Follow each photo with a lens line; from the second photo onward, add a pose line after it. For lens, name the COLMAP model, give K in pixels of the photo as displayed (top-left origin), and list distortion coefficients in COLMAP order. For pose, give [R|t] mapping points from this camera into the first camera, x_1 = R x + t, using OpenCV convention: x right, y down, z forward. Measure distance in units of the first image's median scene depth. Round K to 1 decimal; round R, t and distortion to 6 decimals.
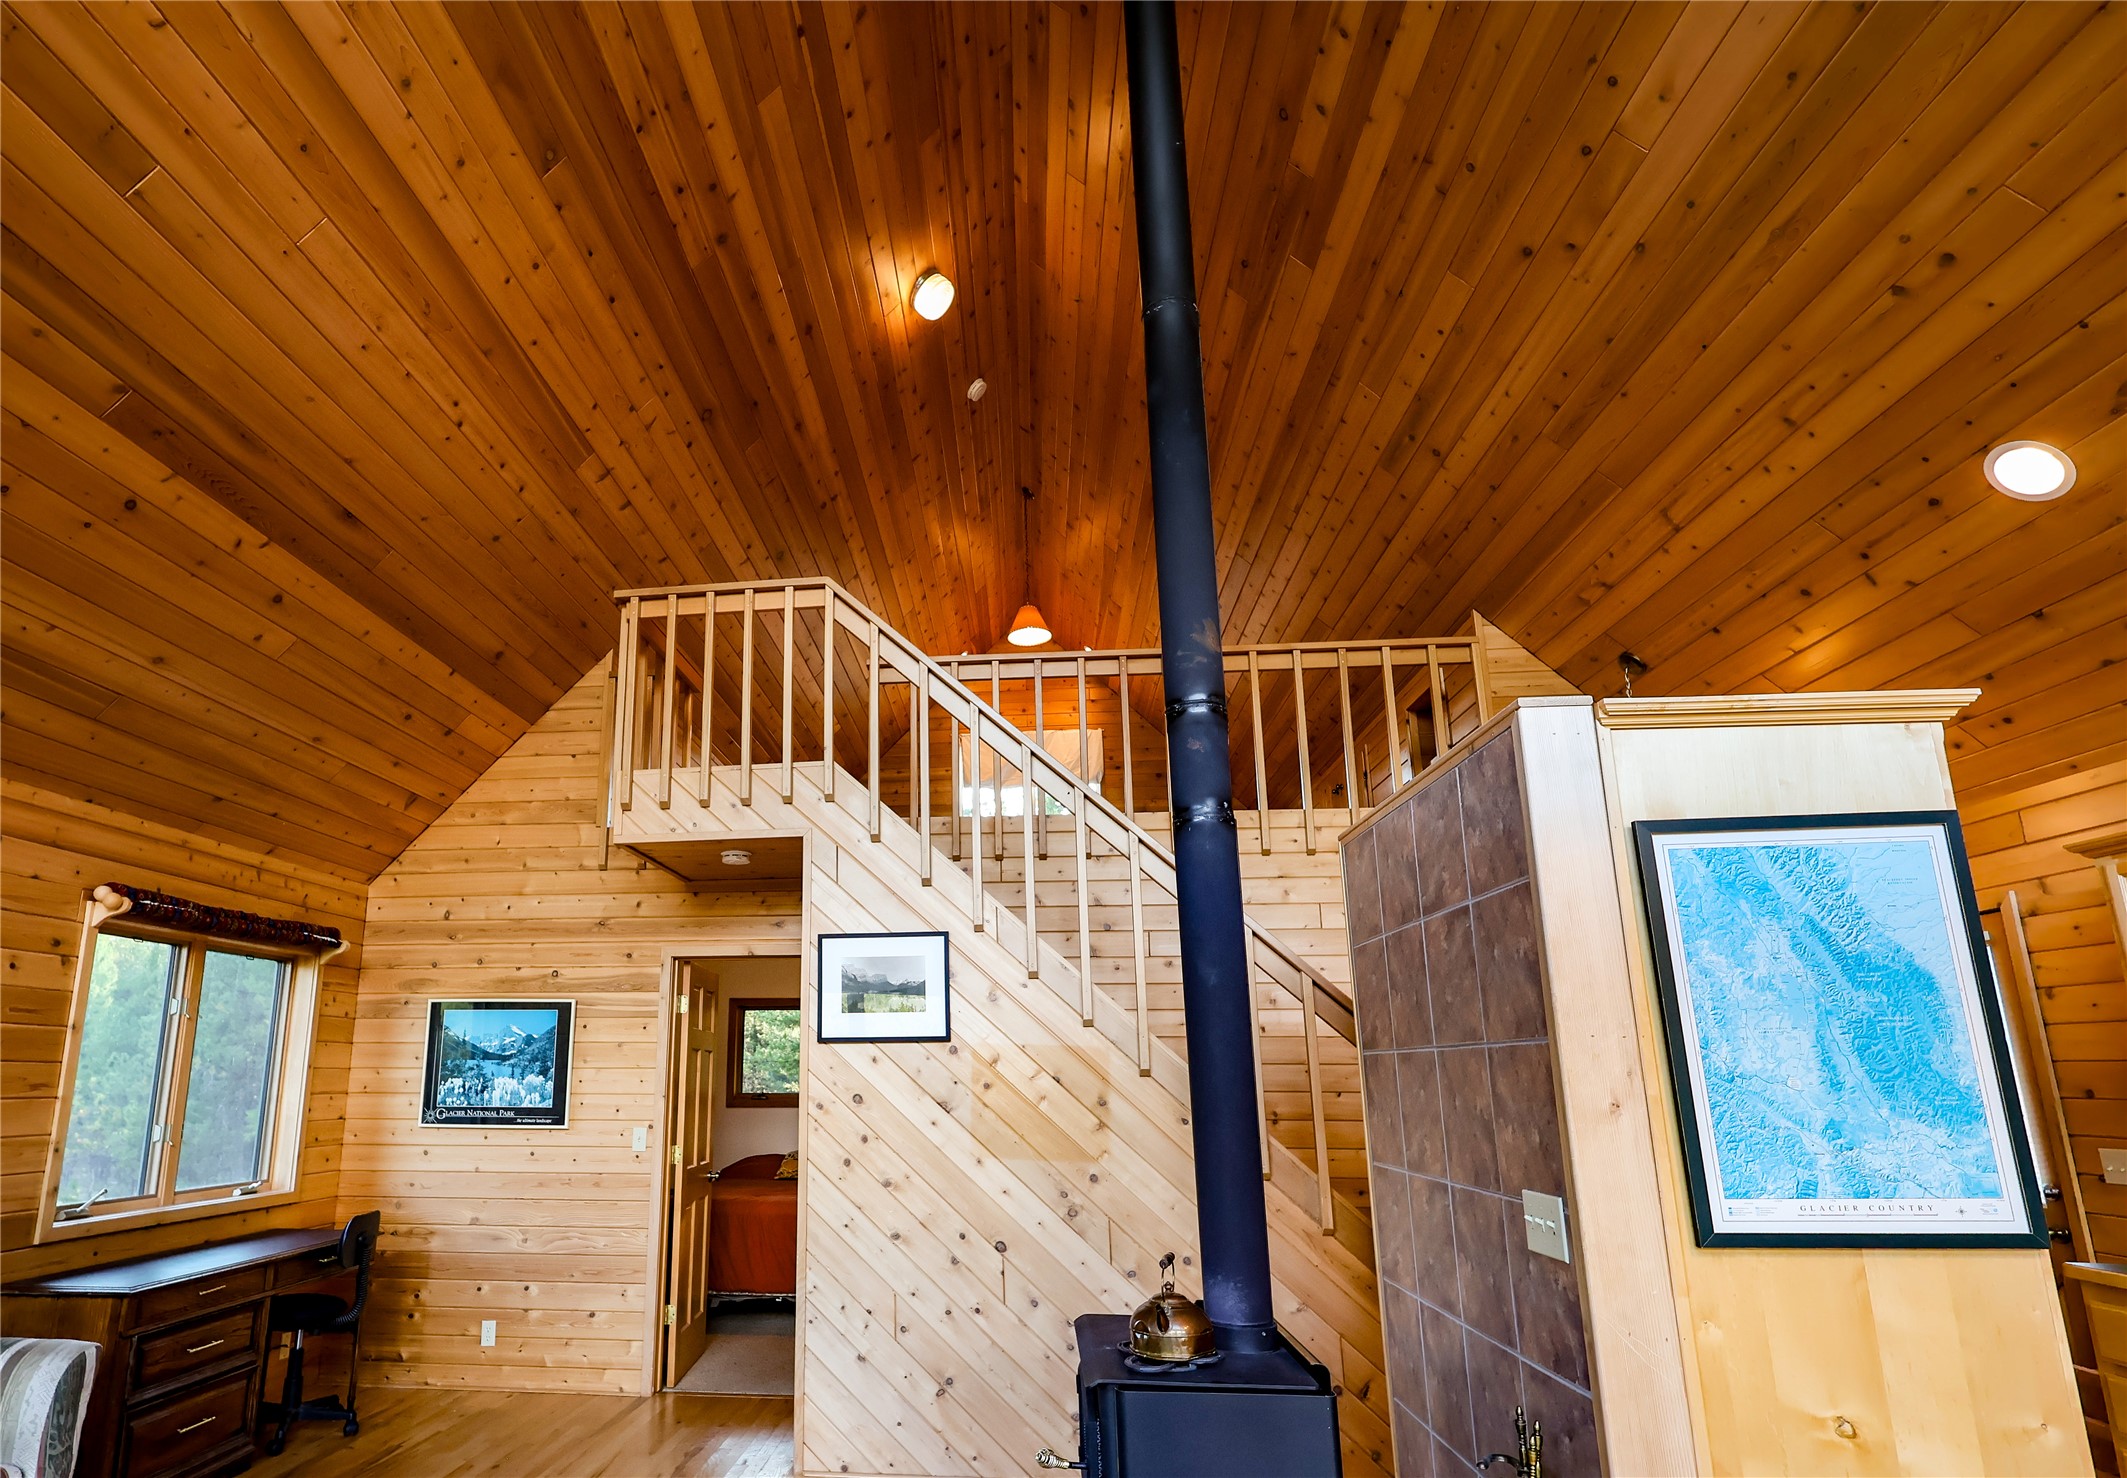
lens RADIAL K [[1158.1, 0, 1054.1], [0, 1158.1, 732.2], [0, 0, 1]] dist [-0.001098, 0.000663]
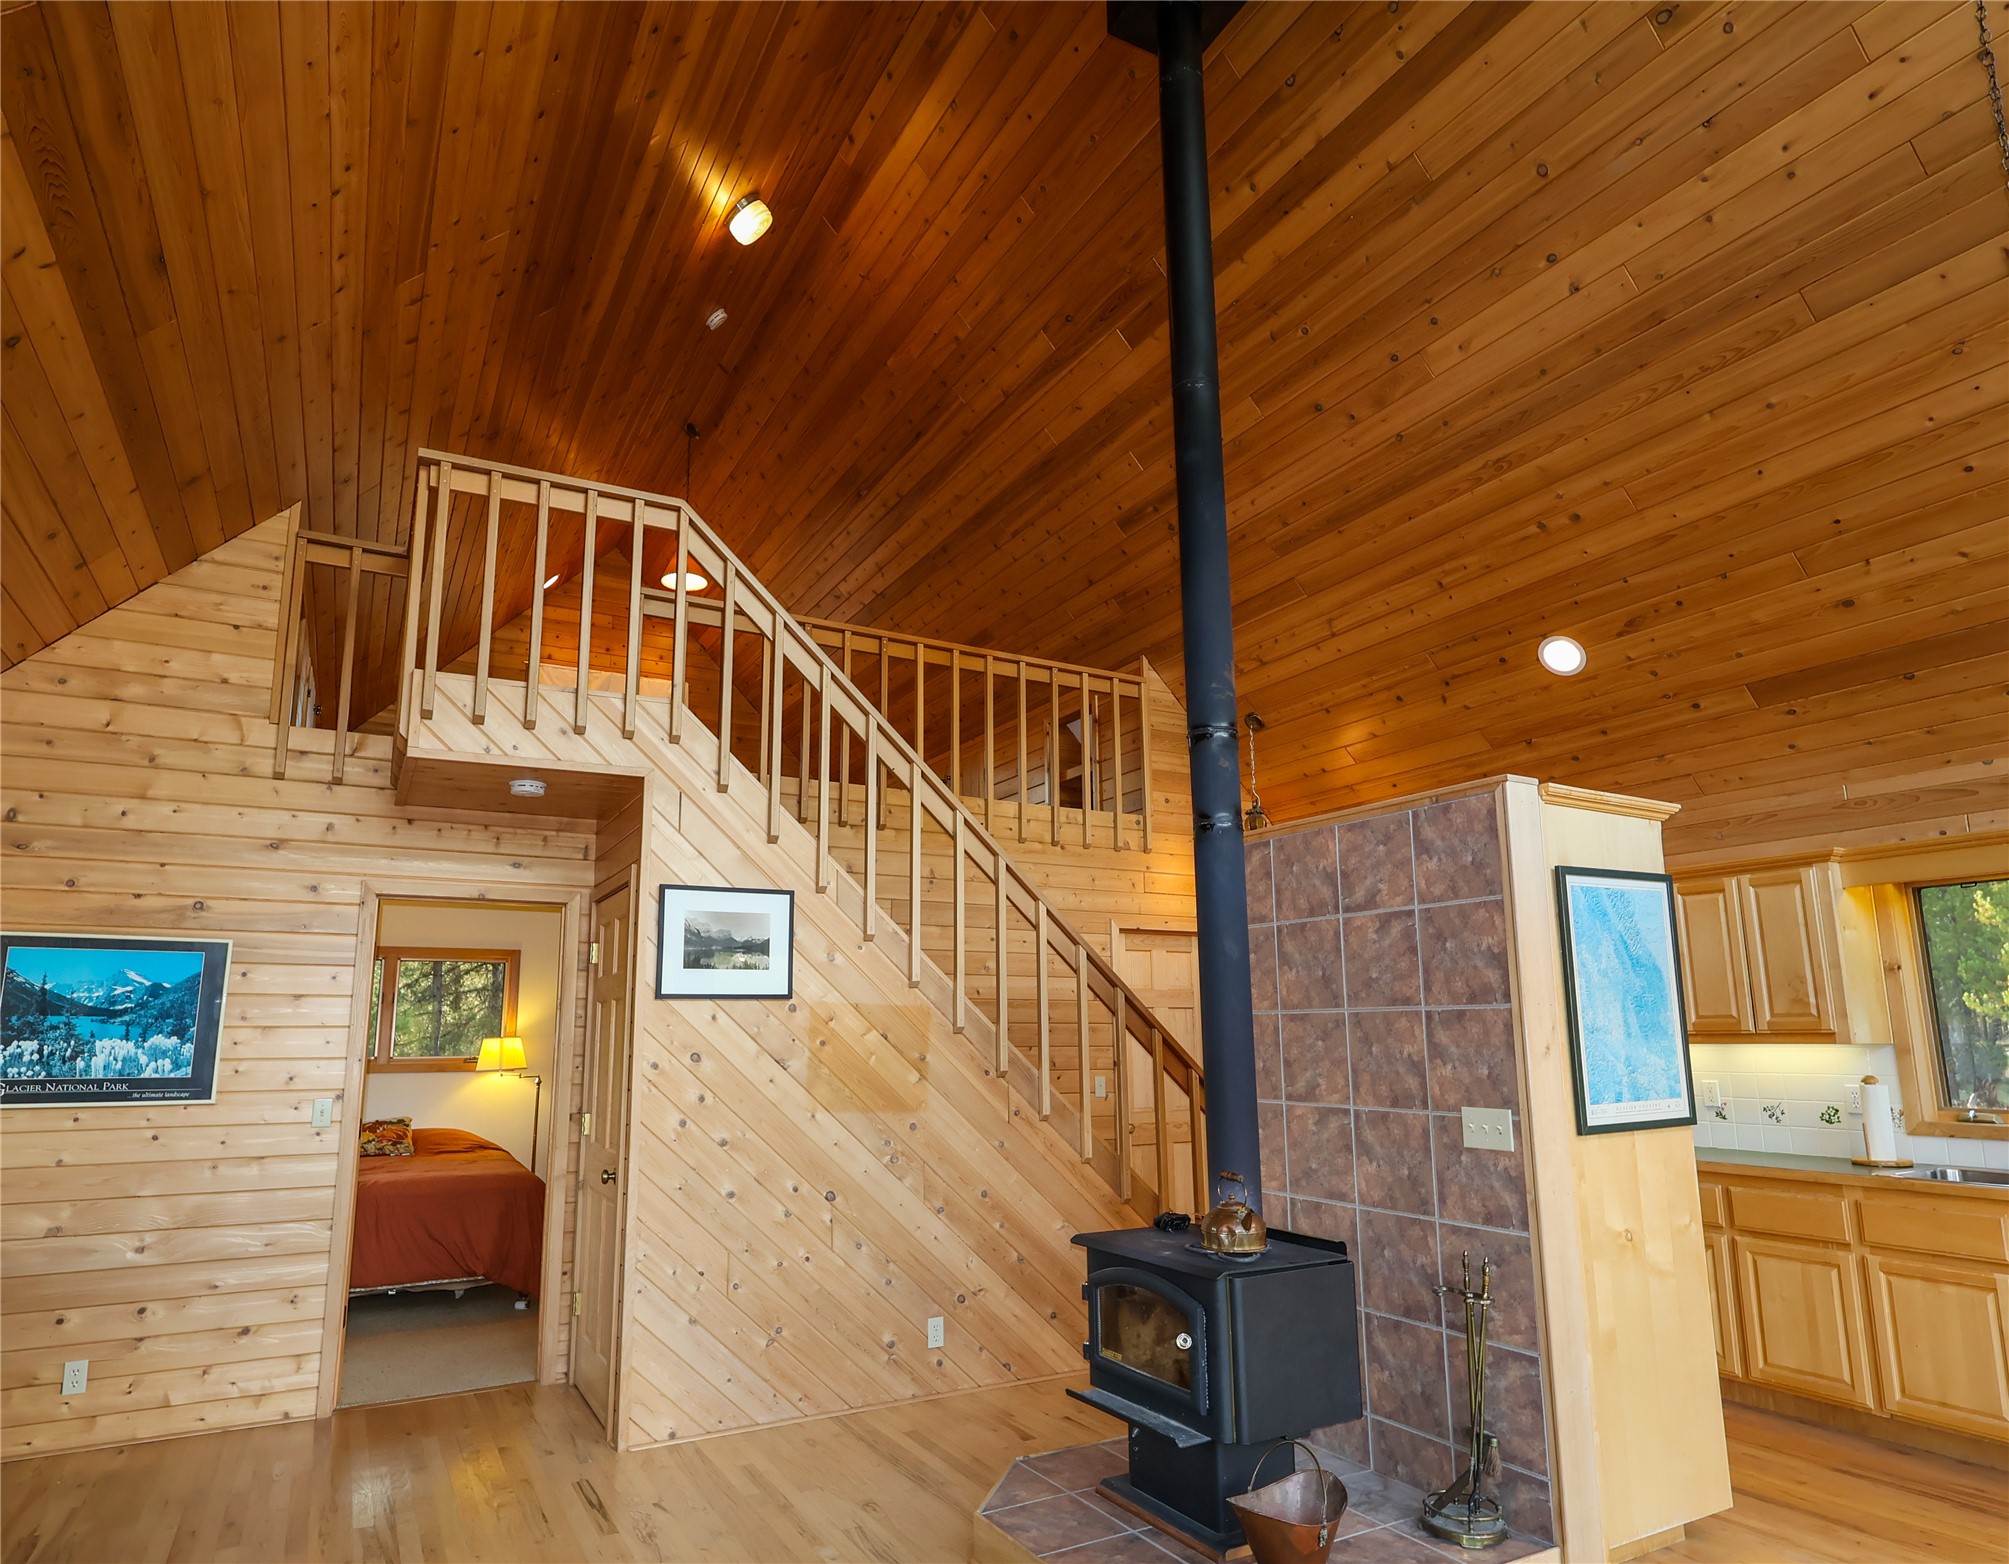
lens RADIAL K [[1181.7, 0, 920.3], [0, 1181.7, 738.8], [0, 0, 1]] dist [0.000787, -0.001260]
pose [[0.810347, 0.137395, 0.569614, -0.600084], [-0.161899, 0.986777, -0.007696, 0.033083], [-0.563140, -0.085983, 0.821876, 0.112256]]
